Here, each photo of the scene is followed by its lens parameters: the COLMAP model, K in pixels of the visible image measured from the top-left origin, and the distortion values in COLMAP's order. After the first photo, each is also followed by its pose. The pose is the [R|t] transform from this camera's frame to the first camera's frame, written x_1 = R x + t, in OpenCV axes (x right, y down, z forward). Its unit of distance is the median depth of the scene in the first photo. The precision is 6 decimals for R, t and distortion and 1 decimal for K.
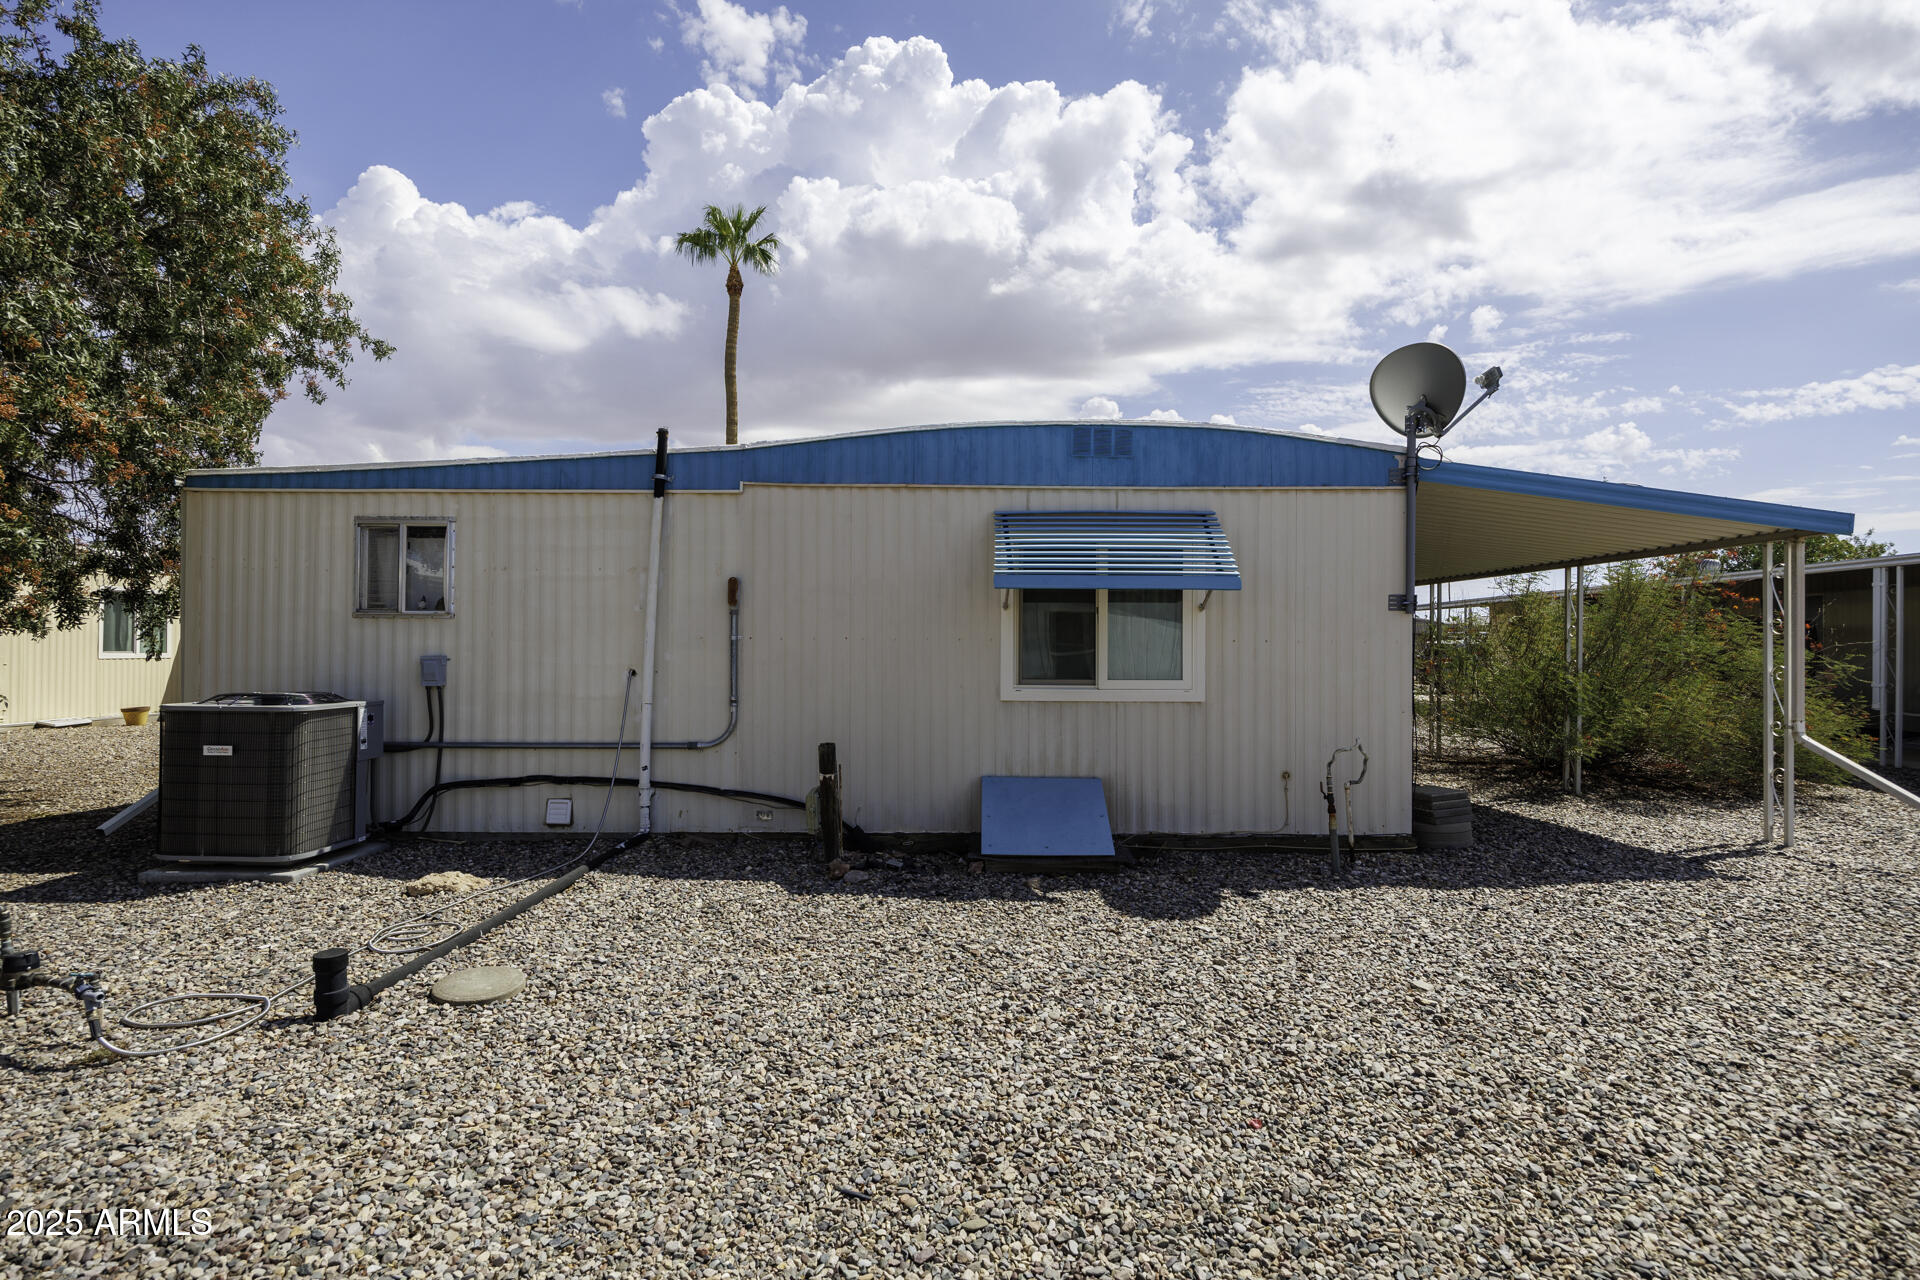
lens RADIAL K [[968.3, 0, 960.0], [0, 968.3, 640.0], [0, 0, 1]] dist [-0.018812, 0.000604]
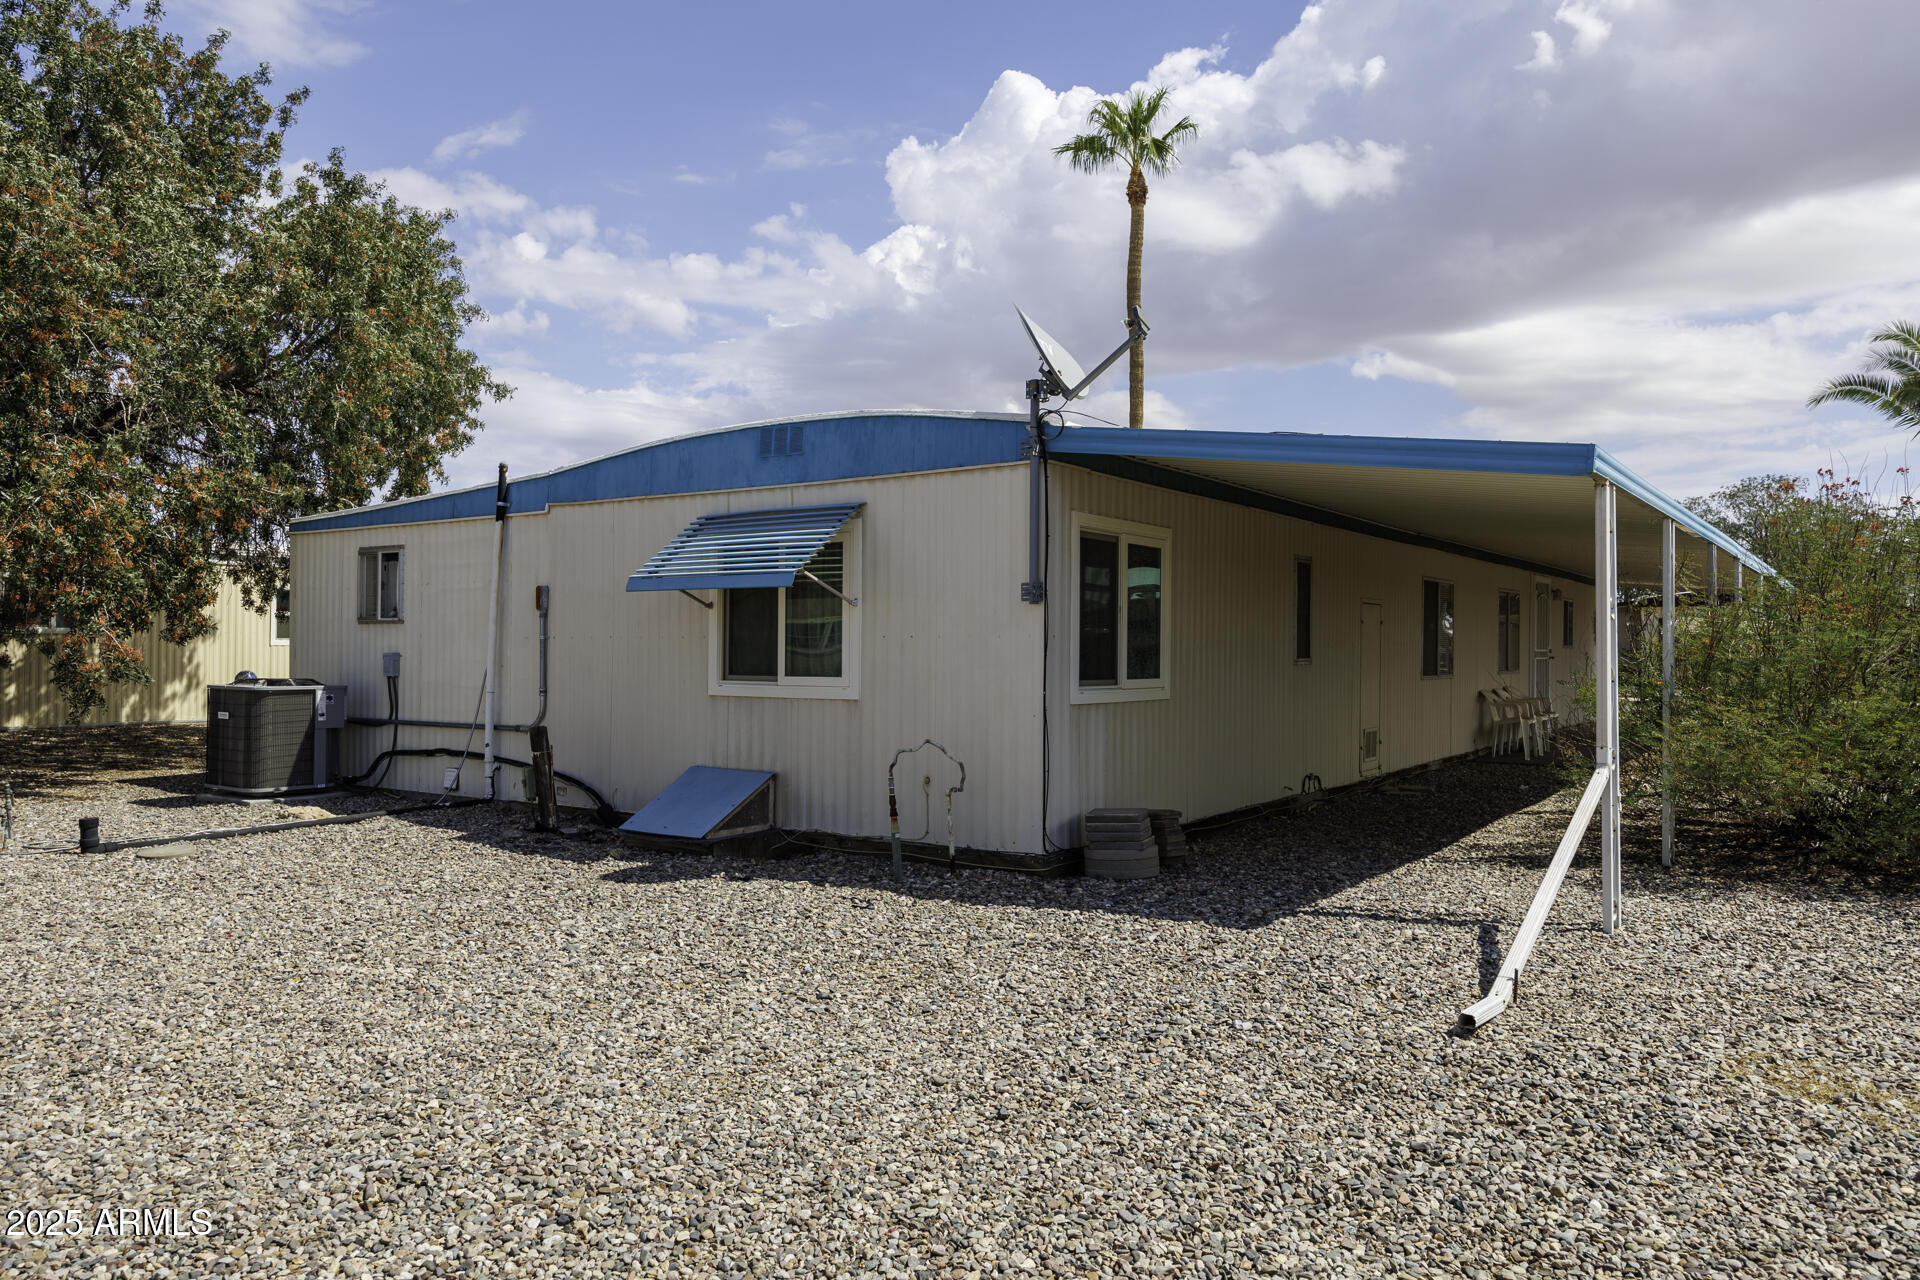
lens RADIAL K [[1352.7, 0, 906.4], [0, 1352.7, 631.9], [0, 0, 1]] dist [-0.026223, 0.001046]
pose [[0.815047, -0.009595, -0.579315, 1.067561], [0.007649, 0.999954, -0.005800, 0.004280], [0.579344, 0.000296, 0.815083, -0.075764]]
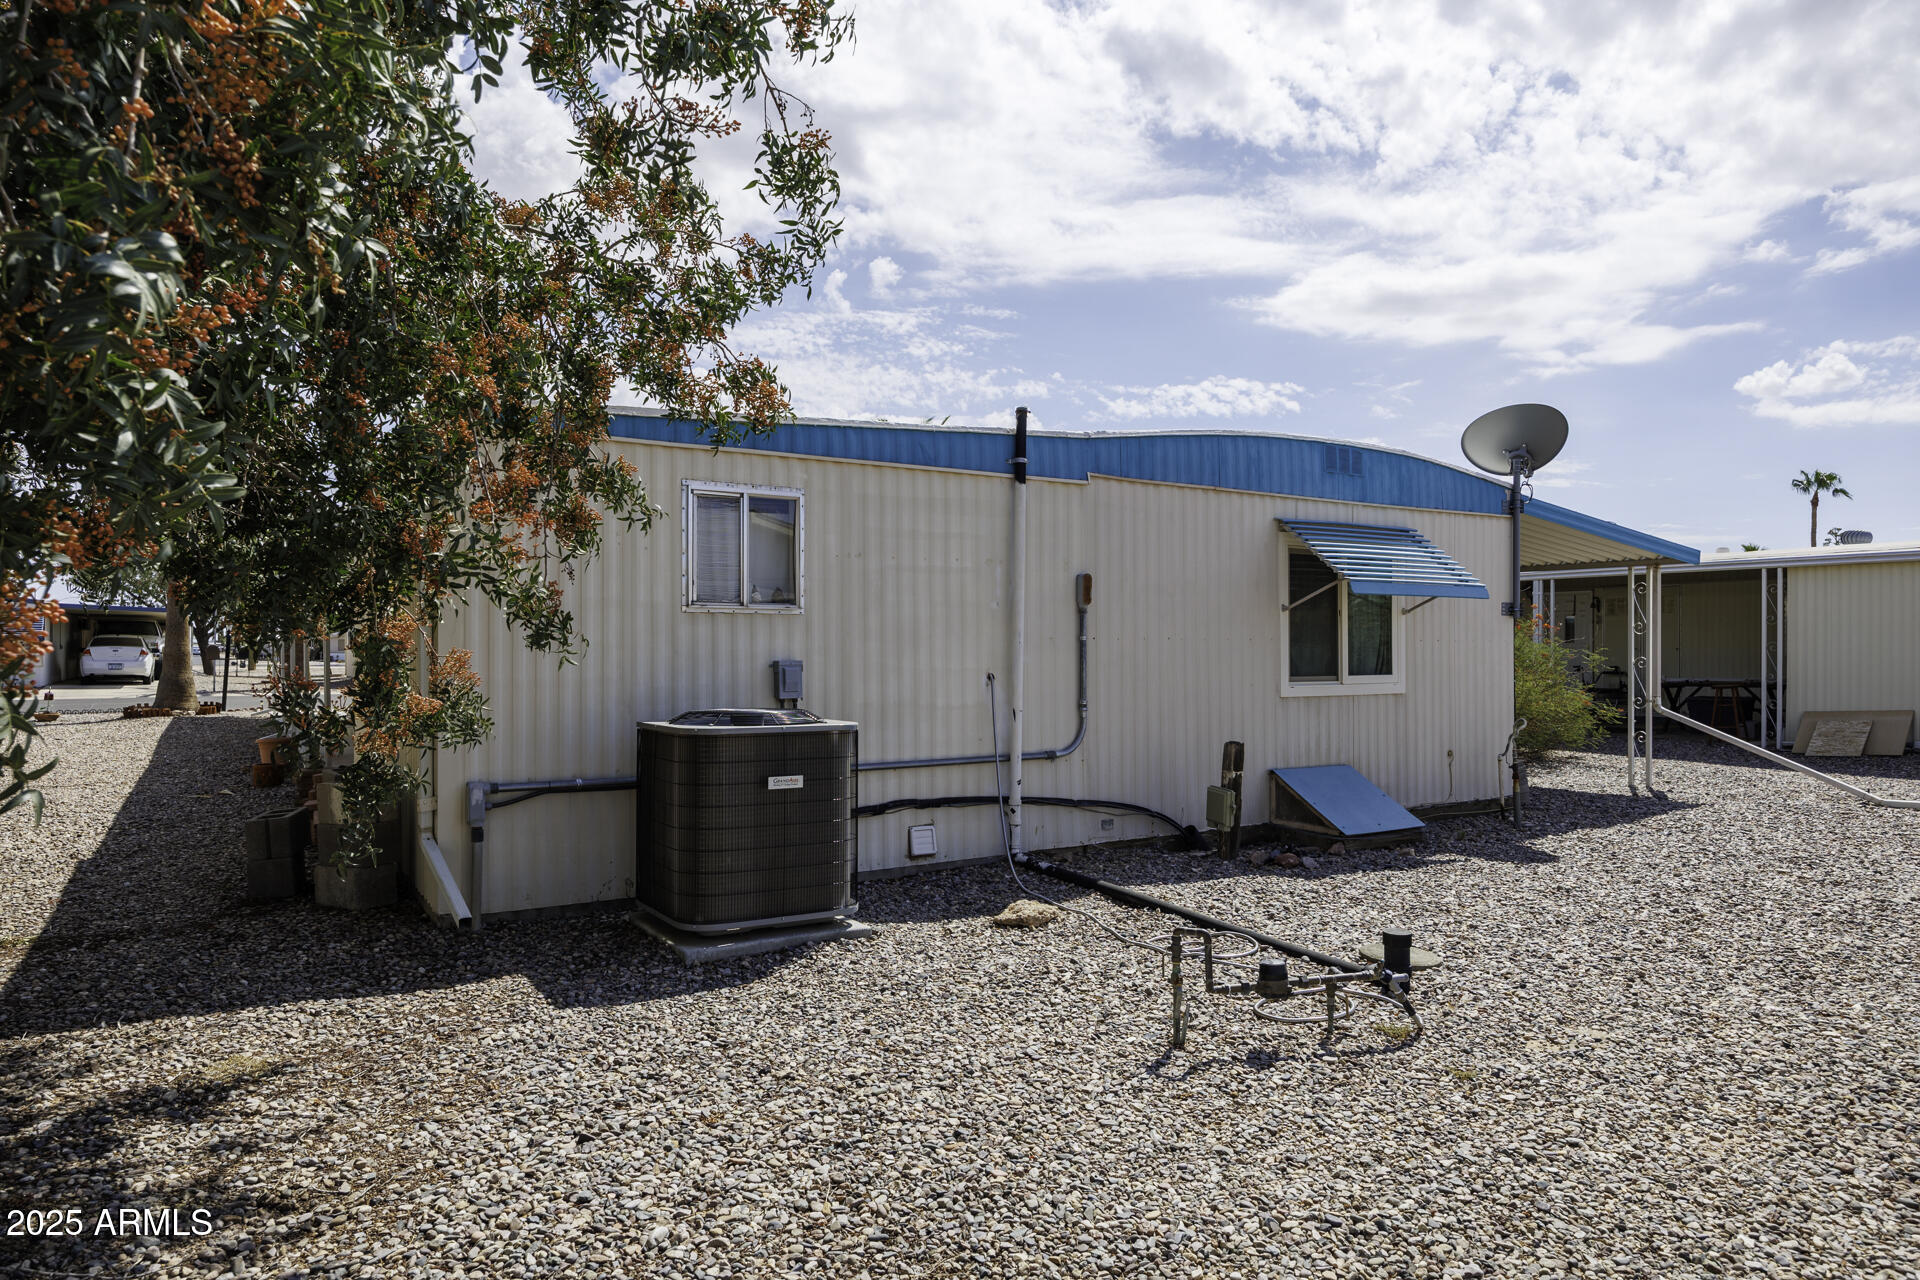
lens RADIAL K [[1232.4, 0, 960.0], [0, 1232.4, 640.0], [0, 0, 1]] dist [-0.005240, -0.002153]
pose [[0.835893, -0.001907, 0.548890, -0.988382], [-0.001795, 0.999979, 0.006207, -0.007501], [-0.548890, -0.006174, 0.835872, 0.063799]]
